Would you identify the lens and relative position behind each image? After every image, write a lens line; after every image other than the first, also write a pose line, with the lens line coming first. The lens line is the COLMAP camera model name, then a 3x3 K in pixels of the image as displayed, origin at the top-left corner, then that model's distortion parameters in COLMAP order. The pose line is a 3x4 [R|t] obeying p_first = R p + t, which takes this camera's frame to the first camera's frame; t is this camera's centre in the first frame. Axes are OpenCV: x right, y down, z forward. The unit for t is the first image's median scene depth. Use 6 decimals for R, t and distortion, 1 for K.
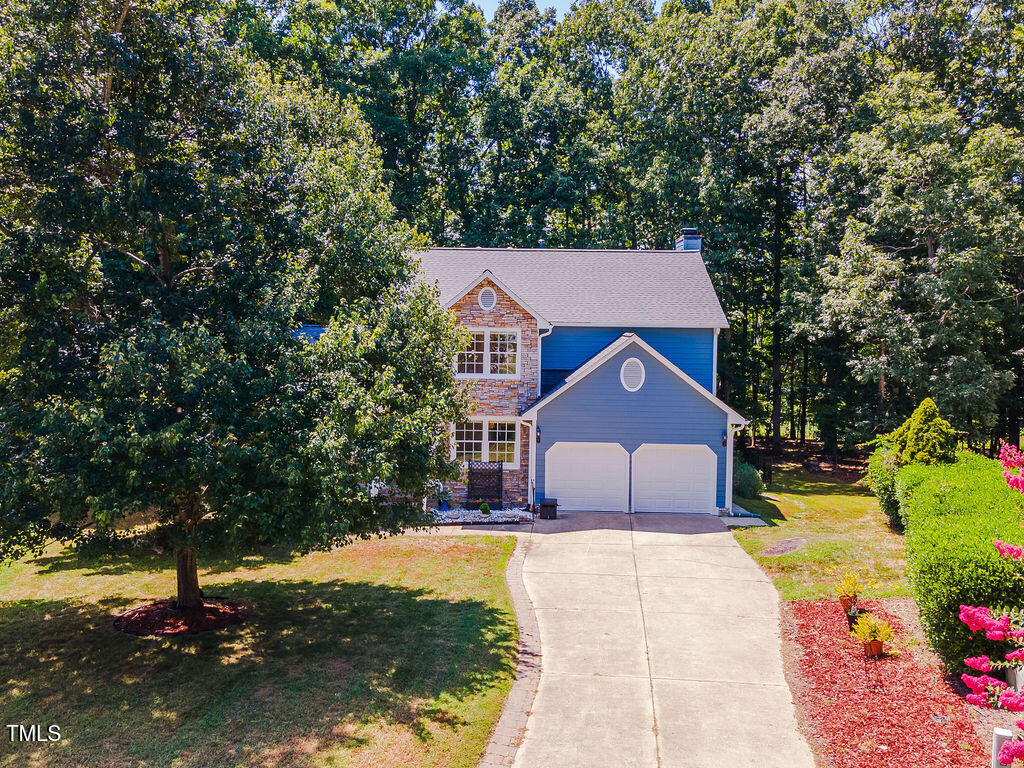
lens RADIAL K [[821.6, 0, 526.6], [0, 821.6, 348.6], [0, 0, 1]] dist [0.005978, -0.000917]
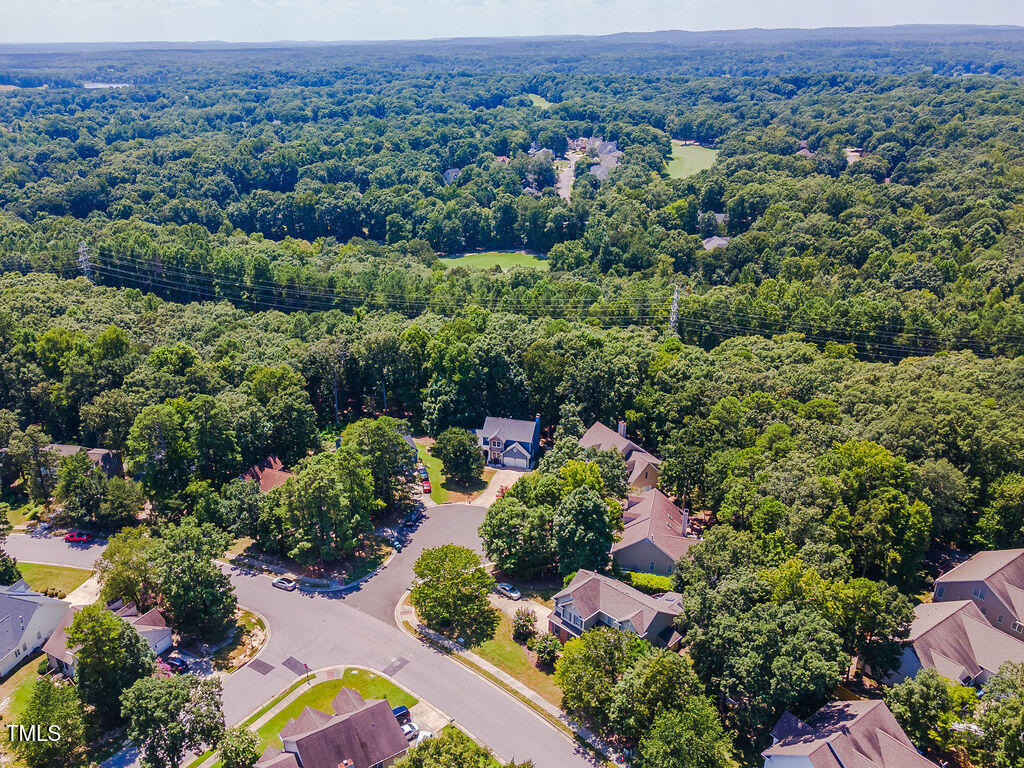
lens RADIAL K [[828.9, 0, 509.0], [0, 828.9, 372.0], [0, 0, 1]] dist [0.005452, 0.065038]
pose [[0.974278, 0.085692, -0.208420, 1.559208], [-0.011613, 0.942741, 0.333323, -3.100850], [0.225049, -0.322329, 0.919487, -5.616454]]
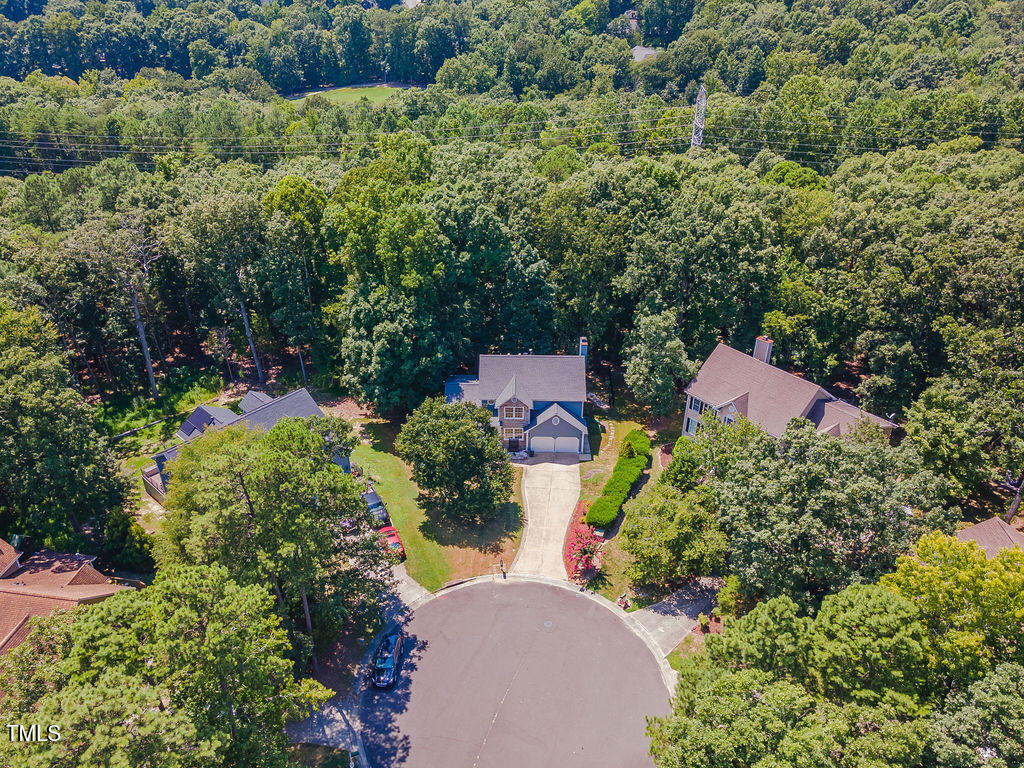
lens RADIAL K [[828.9, 0, 509.0], [0, 828.9, 372.0], [0, 0, 1]] dist [0.005452, 0.065038]
pose [[0.999845, -0.001691, -0.017532, -0.009604], [0.009917, 0.876646, 0.481034, -1.856065], [0.014556, -0.481133, 0.876527, -2.009123]]
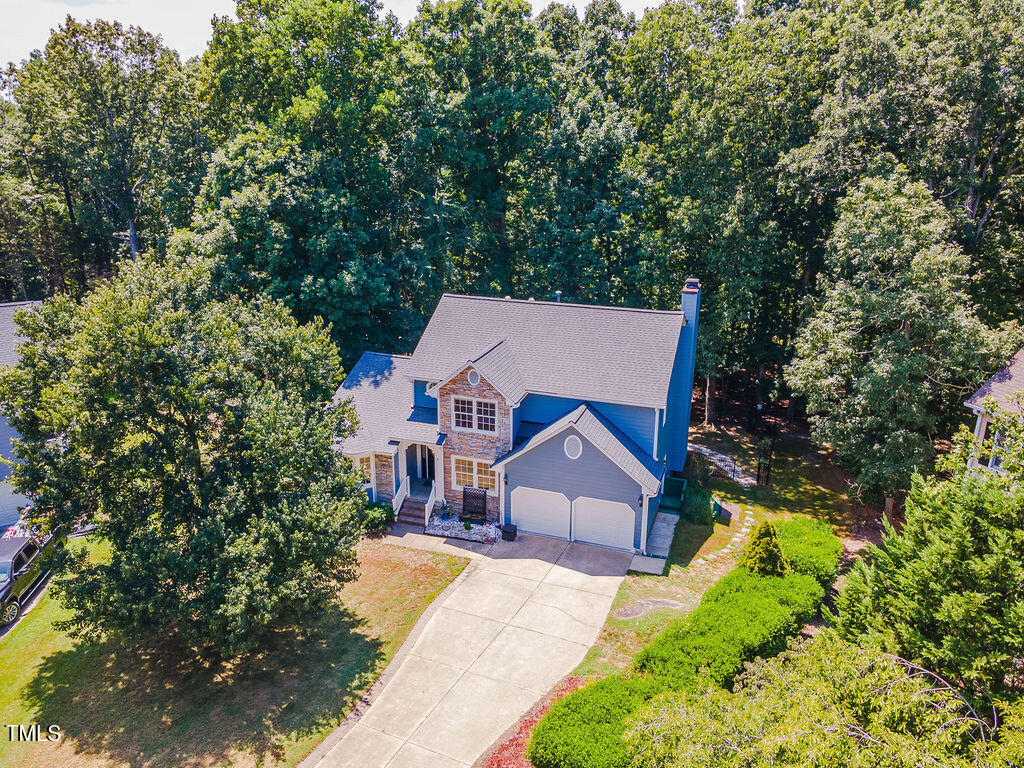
lens RADIAL K [[787.6, 0, 511.9], [0, 787.6, 371.4], [0, 0, 1]] dist [0.000169, 0.052027]
pose [[0.946860, 0.089857, -0.308839, 0.412090], [-0.004478, 0.963774, 0.266681, -0.418637], [0.321614, -0.251127, 0.912962, -0.150560]]
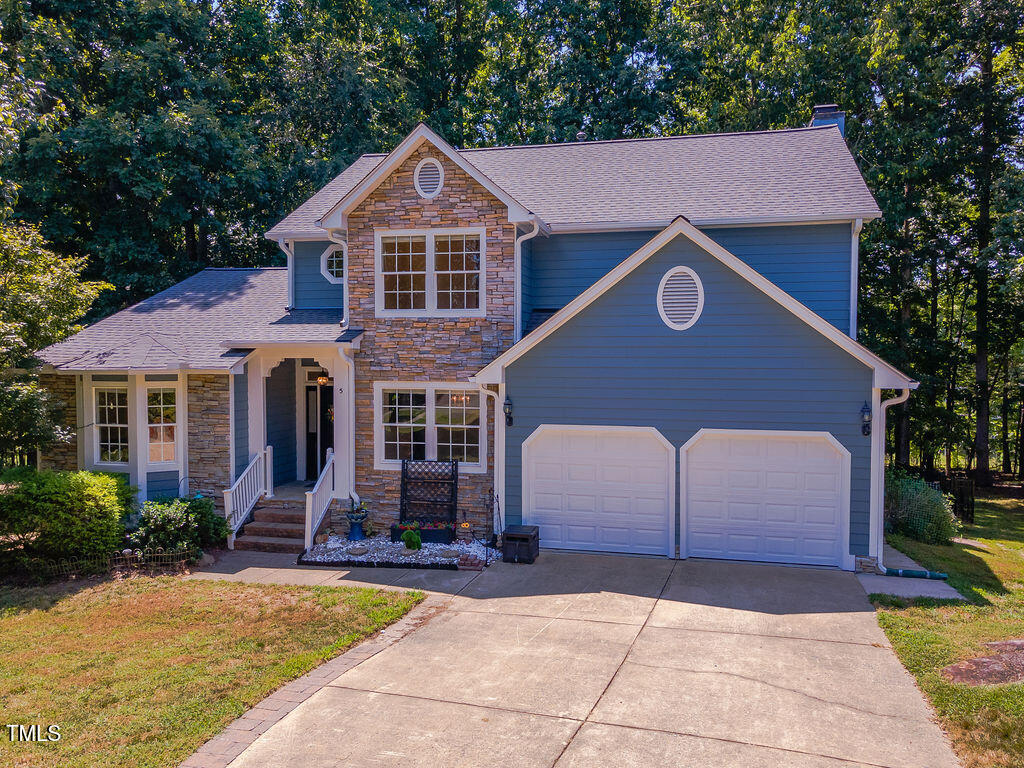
lens RADIAL K [[803.1, 0, 521.6], [0, 803.1, 385.6], [0, 0, 1]] dist [0.002483, 0.068654]
pose [[0.975485, -0.003733, -0.220034, 0.142450], [0.002320, 0.999975, -0.006677, 0.090960], [0.220053, 0.006003, 0.975469, 0.467687]]
